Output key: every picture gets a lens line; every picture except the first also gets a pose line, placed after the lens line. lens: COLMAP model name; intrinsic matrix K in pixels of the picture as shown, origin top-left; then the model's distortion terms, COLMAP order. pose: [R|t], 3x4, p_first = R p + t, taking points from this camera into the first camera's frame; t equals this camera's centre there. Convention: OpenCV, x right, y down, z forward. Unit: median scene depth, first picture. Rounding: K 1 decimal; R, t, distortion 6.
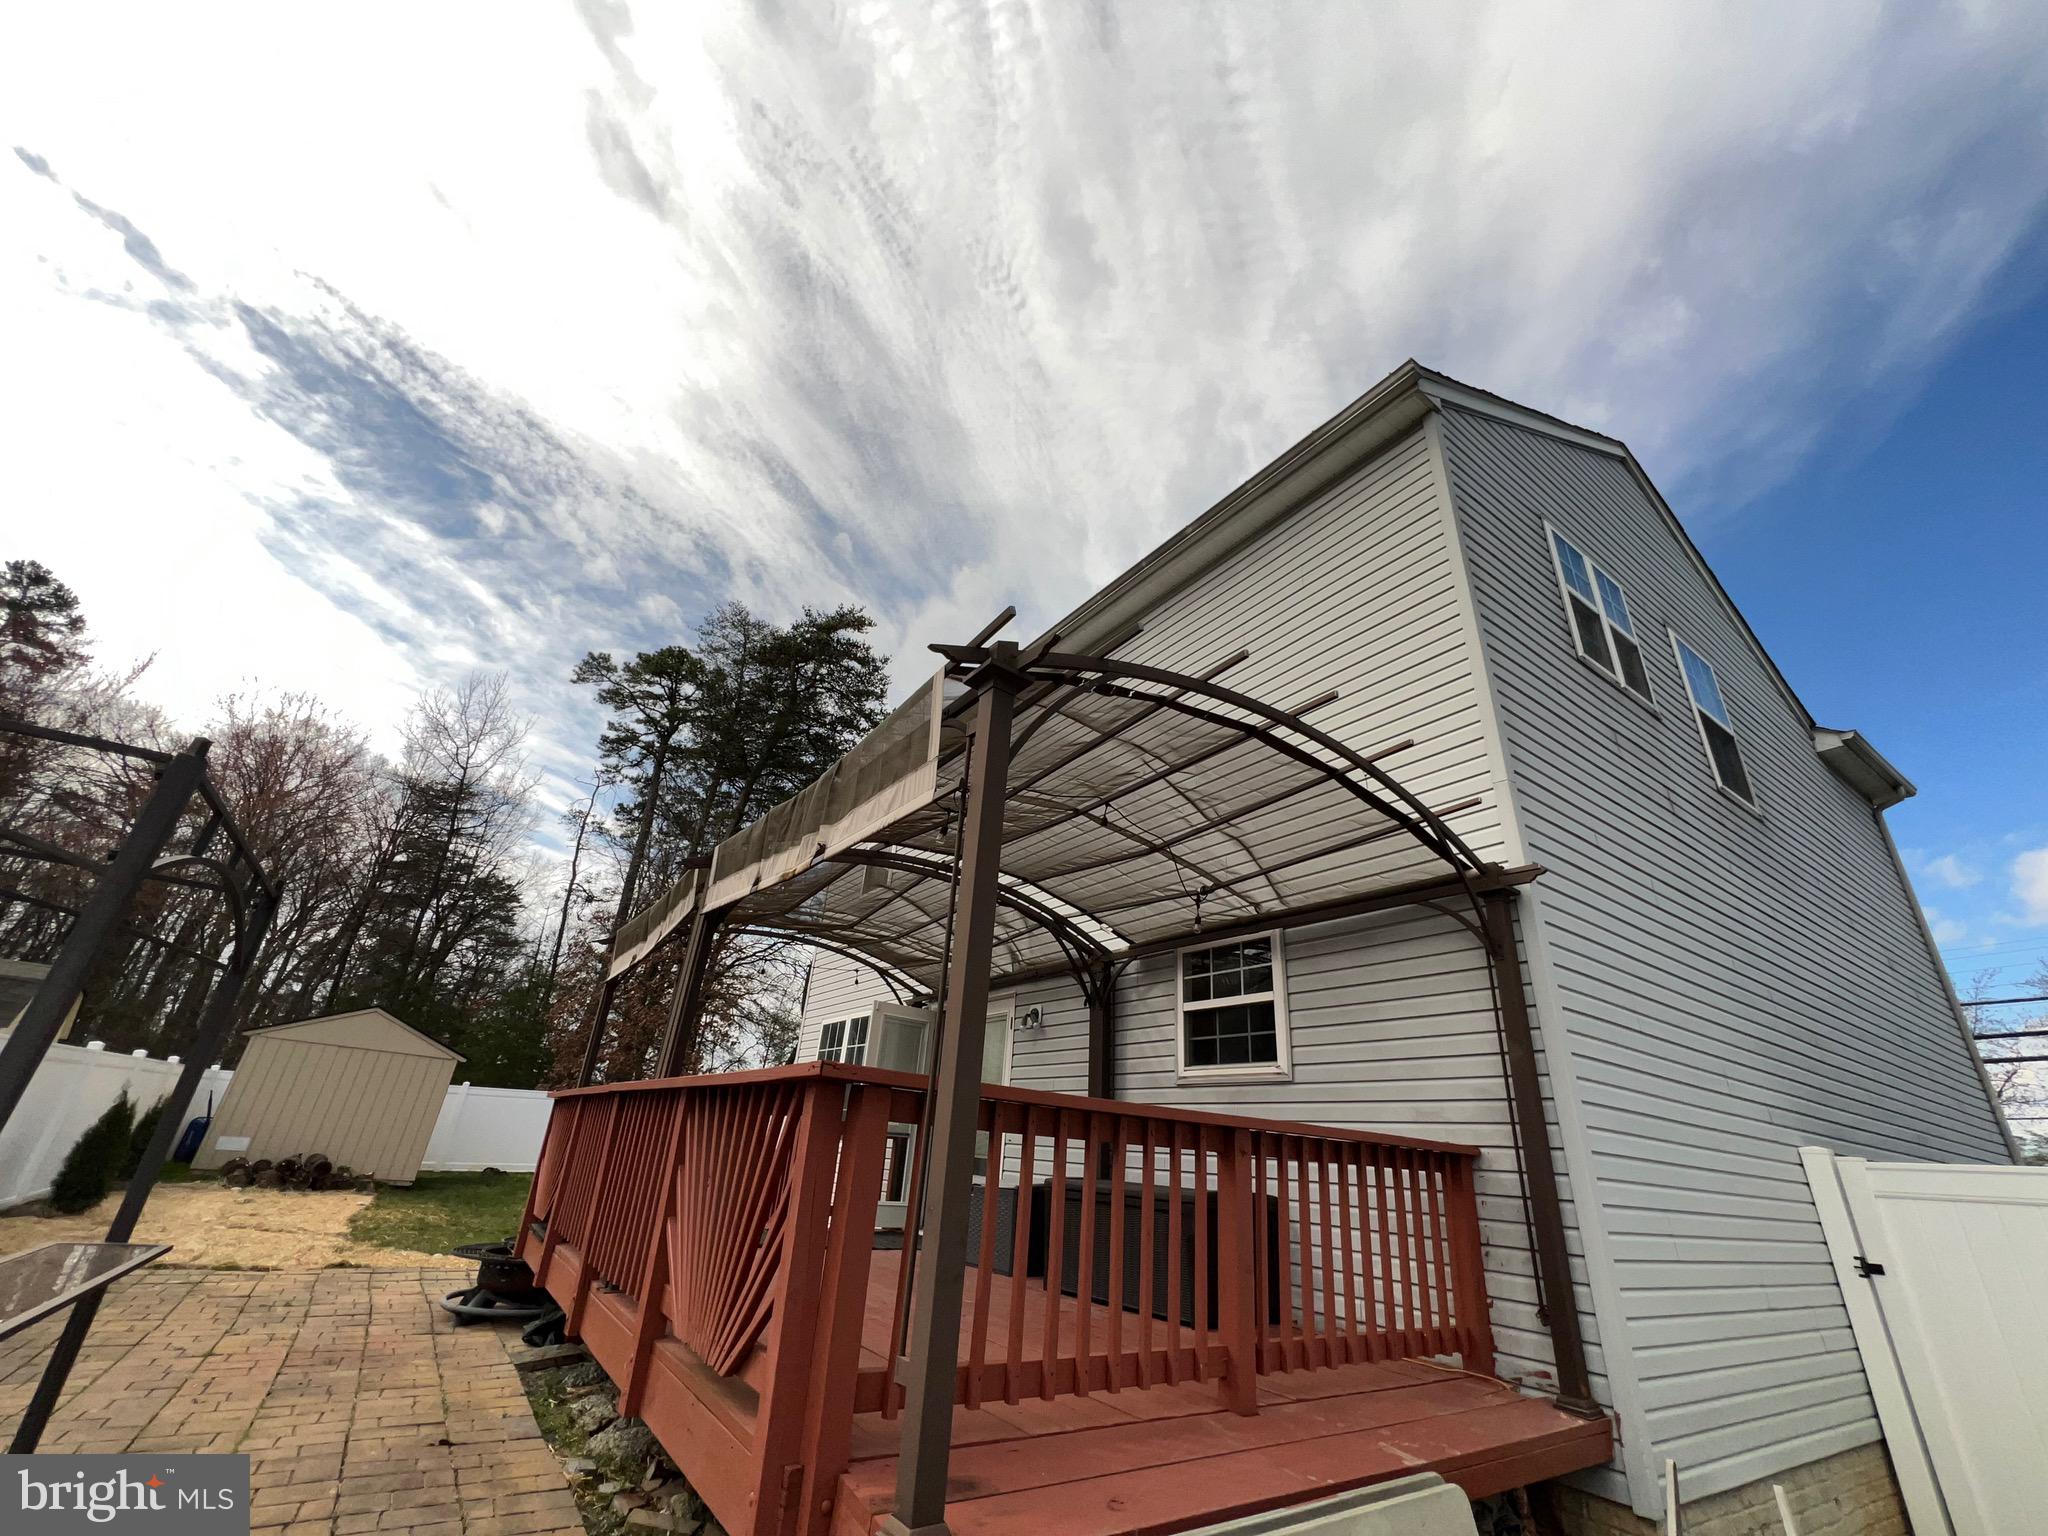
lens RADIAL K [[821.7, 0, 1022.0], [0, 821.7, 767.0], [0, 0, 1]] dist [-0.001060, -0.000036]
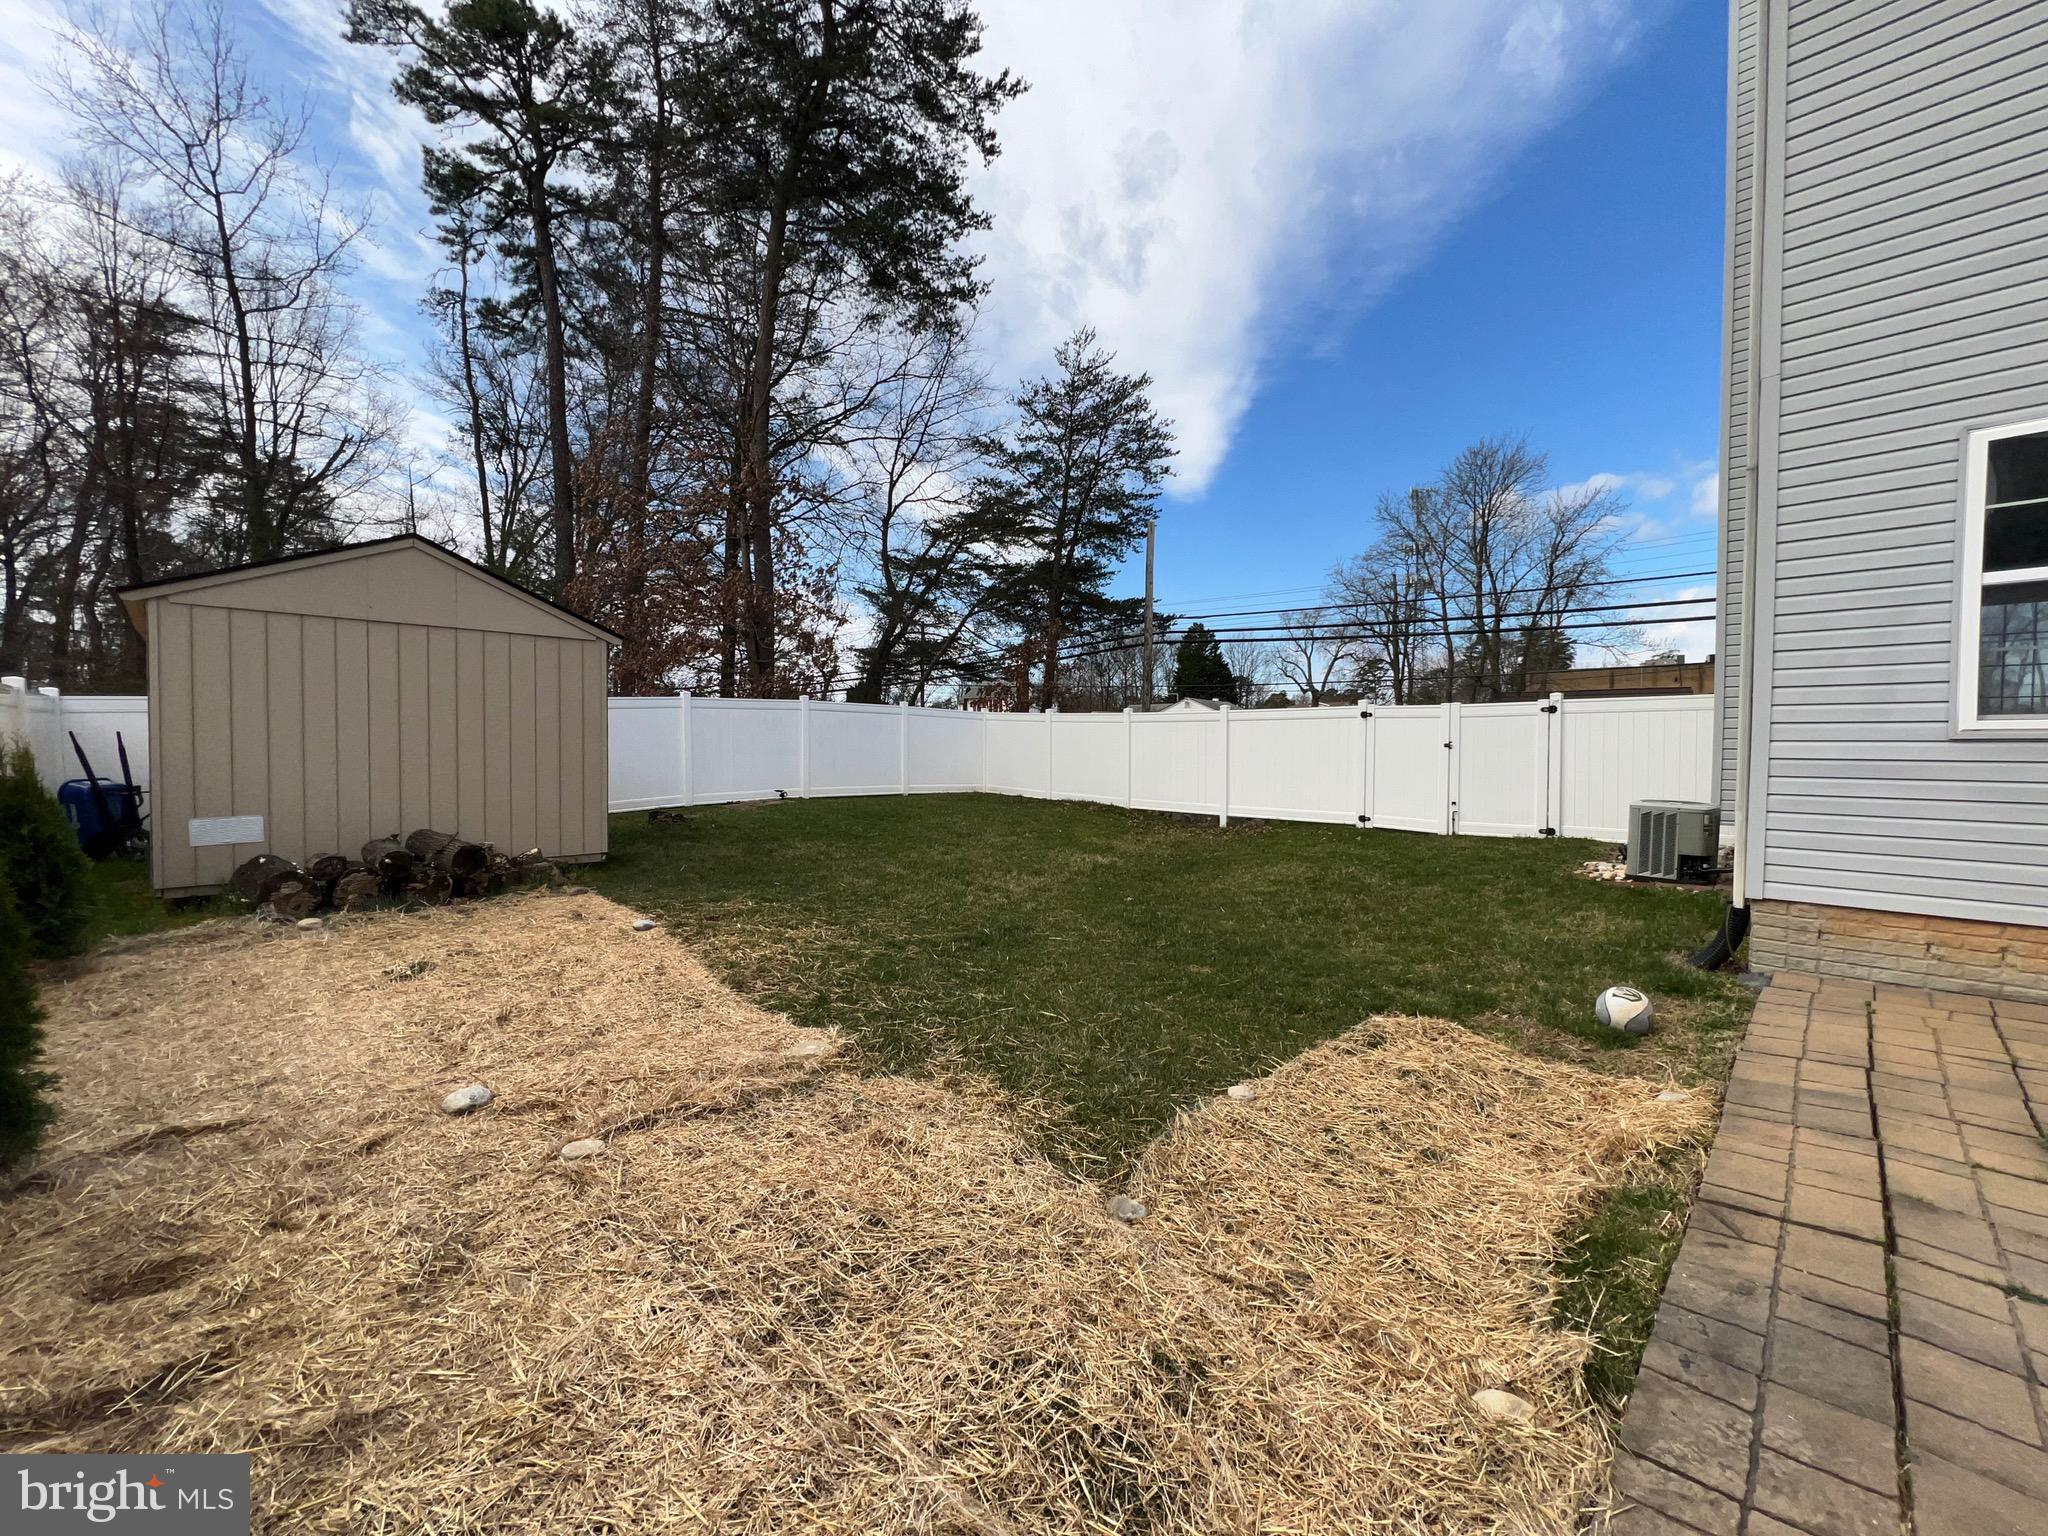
lens RADIAL K [[820.3, 0, 1025.1], [0, 820.3, 763.5], [0, 0, 1]] dist [-0.000408, 0.000090]
pose [[0.980479, -0.069575, 0.183902, -0.242573], [-0.020187, 0.894740, 0.446130, 0.085317], [-0.195585, -0.441134, 0.875870, 0.211749]]
